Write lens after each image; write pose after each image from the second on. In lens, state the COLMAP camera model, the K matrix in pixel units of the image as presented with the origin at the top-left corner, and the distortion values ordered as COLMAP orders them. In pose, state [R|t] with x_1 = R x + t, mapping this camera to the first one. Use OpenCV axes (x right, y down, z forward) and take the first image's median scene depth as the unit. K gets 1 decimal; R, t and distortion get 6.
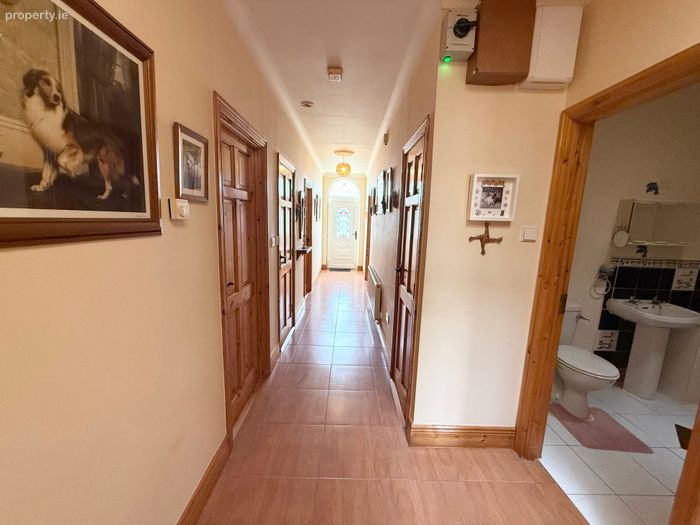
lens RADIAL K [[279.2, 0, 346.0], [0, 279.2, 261.9], [0, 0, 1]] dist [-0.003566, 0.000394]
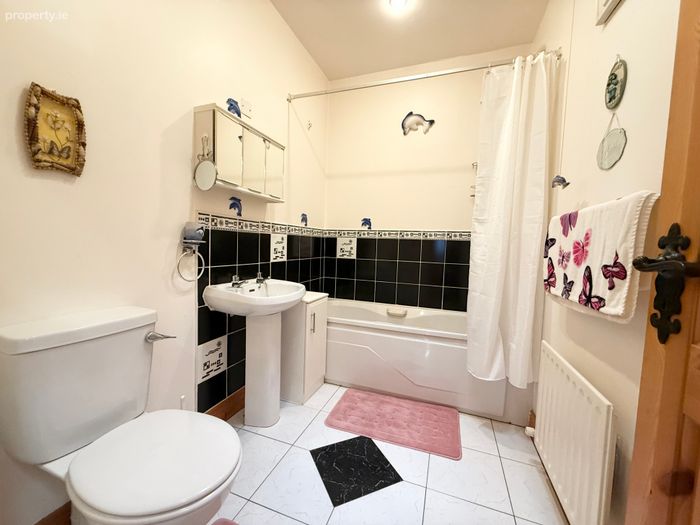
lens RADIAL K [[279.2, 0, 348.9], [0, 279.2, 262.7], [0, 0, 1]] dist [-0.003566, 0.000394]
pose [[0.347618, -0.085185, 0.933759, 0.507842], [0.124589, 0.991230, 0.044046, 0.093784], [-0.929322, 0.101025, 0.355183, 0.509392]]
